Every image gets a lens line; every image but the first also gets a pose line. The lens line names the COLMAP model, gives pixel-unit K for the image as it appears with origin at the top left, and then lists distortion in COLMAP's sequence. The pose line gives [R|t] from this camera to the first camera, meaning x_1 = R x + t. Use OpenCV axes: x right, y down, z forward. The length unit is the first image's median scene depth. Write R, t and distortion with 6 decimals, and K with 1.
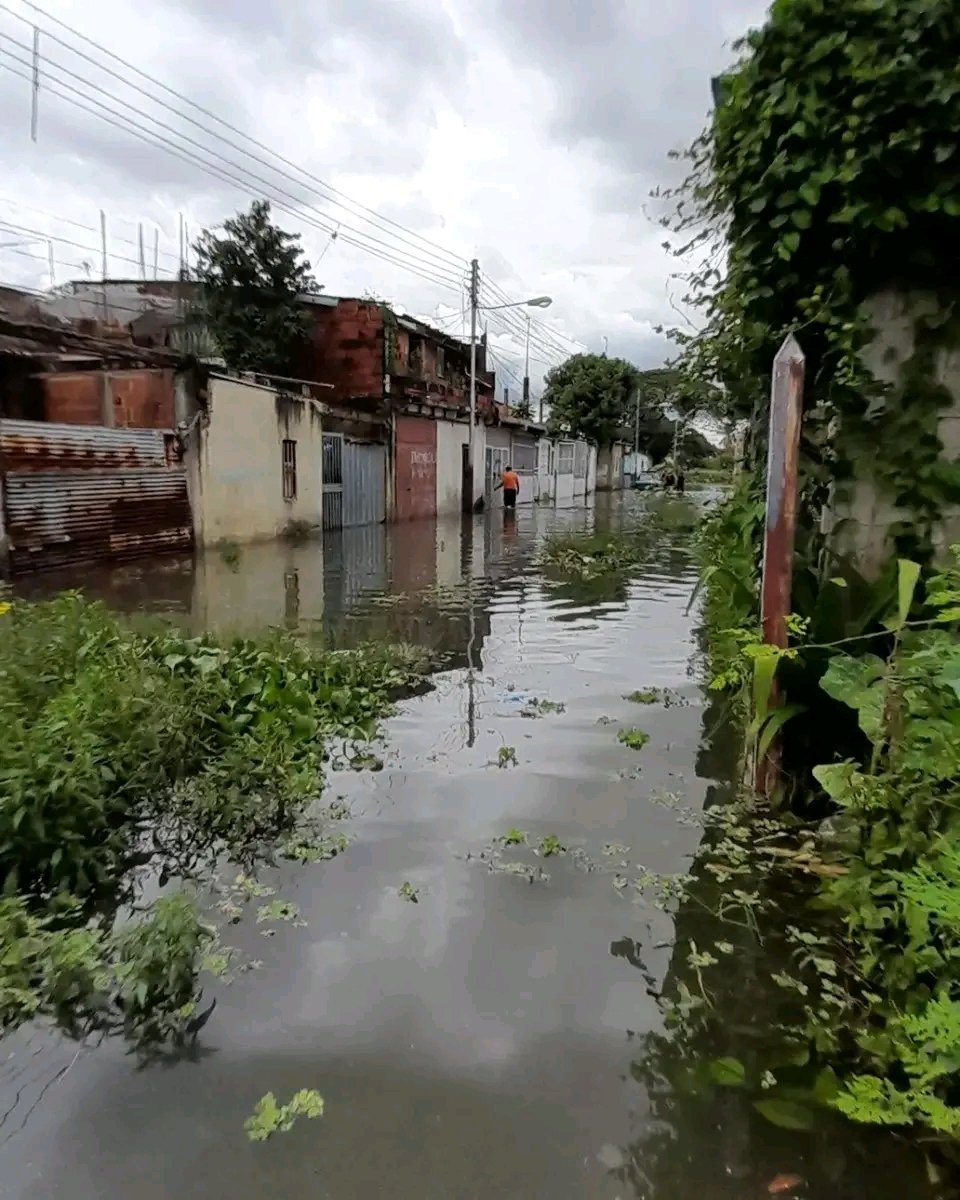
lens RADIAL K [[881.2, 0, 480.0], [0, 881.2, 600.0], [0, 0, 1]] dist [-0.001355, -0.001496]
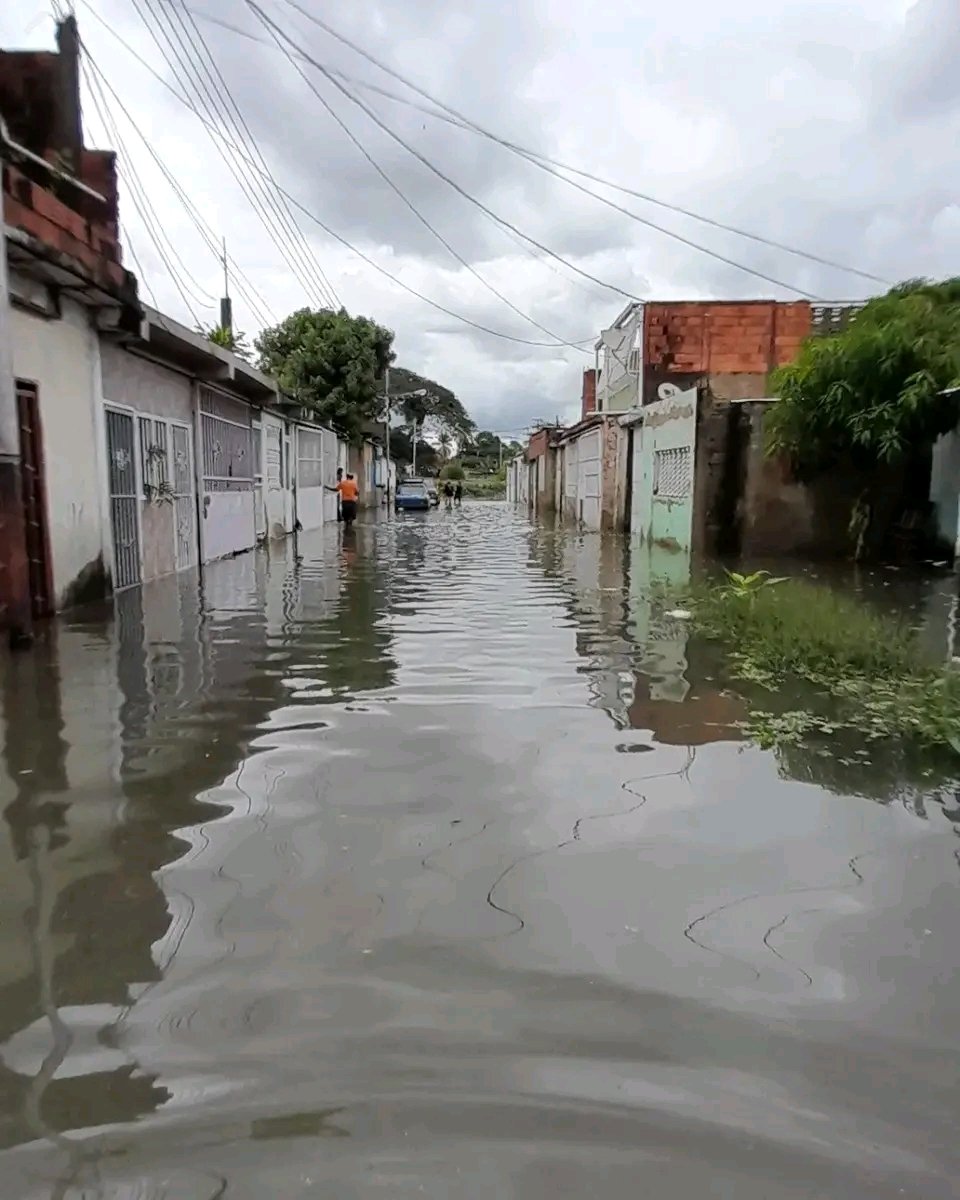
lens RADIAL K [[881.2, 0, 480.0], [0, 881.2, 600.0], [0, 0, 1]] dist [-0.001355, -0.001496]
pose [[0.948172, -0.055366, 0.312898, 0.022265], [0.059841, 0.998197, -0.004710, -0.065322], [-0.312073, 0.023190, 0.949775, 0.459644]]
